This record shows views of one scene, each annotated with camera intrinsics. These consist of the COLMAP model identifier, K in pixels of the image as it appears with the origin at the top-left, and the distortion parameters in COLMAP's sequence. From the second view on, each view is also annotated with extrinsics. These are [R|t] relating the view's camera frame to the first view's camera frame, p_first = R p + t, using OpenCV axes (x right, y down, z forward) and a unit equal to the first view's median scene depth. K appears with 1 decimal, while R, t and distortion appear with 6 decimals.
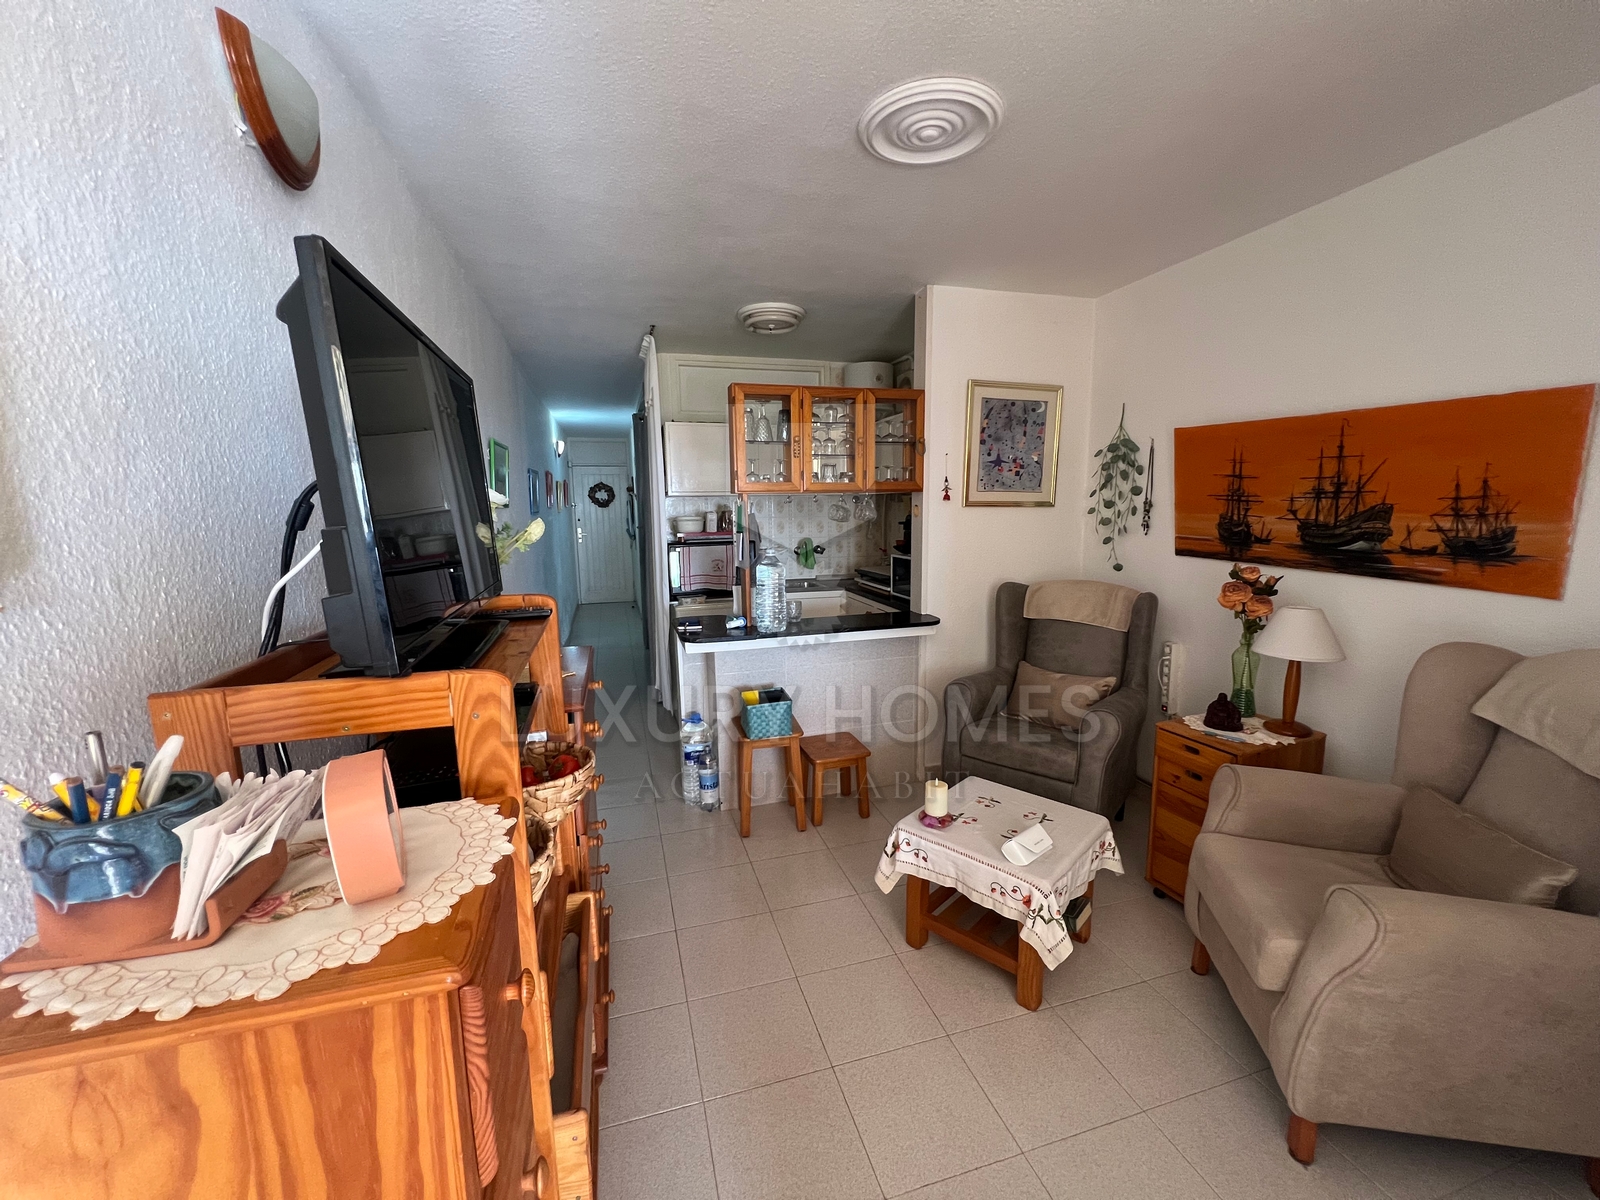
lens RADIAL K [[643.3, 0, 802.1], [0, 643.3, 605.9], [0, 0, 1]] dist [-0.001900, 0.000049]
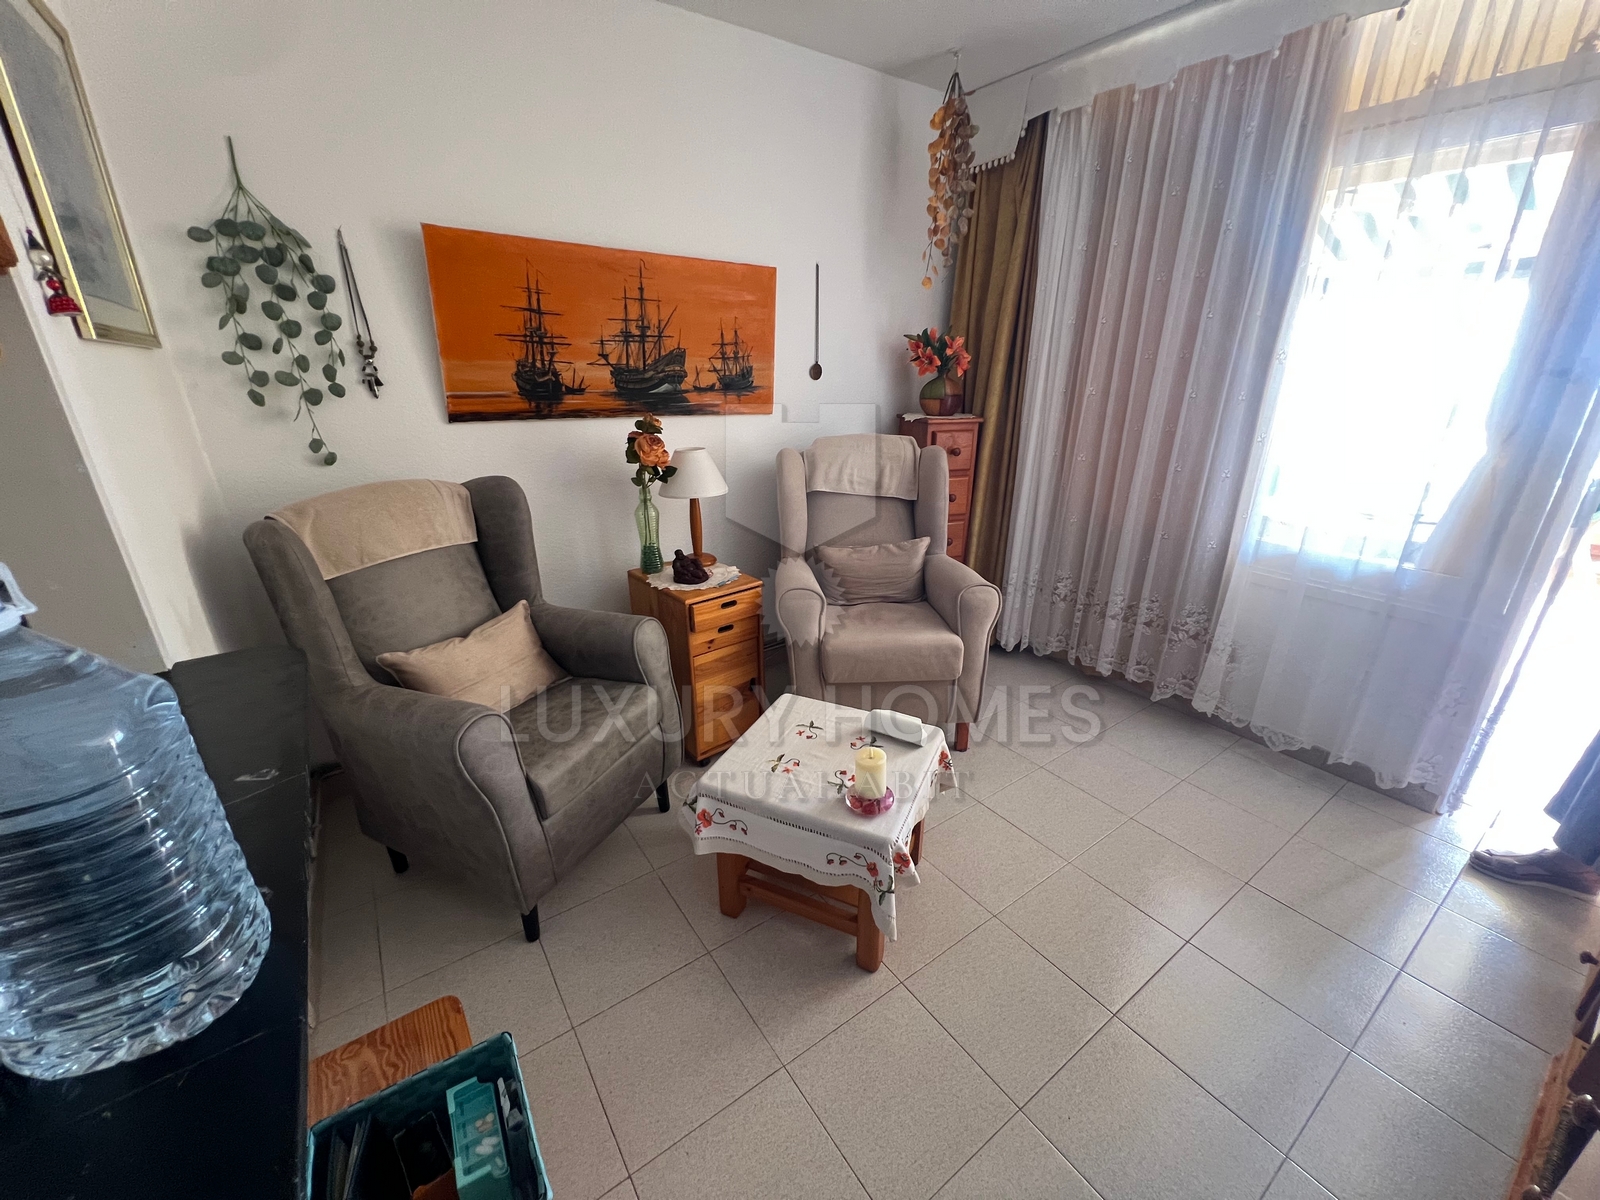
lens RADIAL K [[643.3, 0, 801.0], [0, 643.3, 603.2], [0, 0, 1]] dist [-0.001900, 0.000049]
pose [[-0.325869, -0.328534, 0.886496, -0.311446], [0.152342, 0.907178, 0.392198, -0.150066], [-0.933060, 0.262856, -0.245571, 1.103823]]
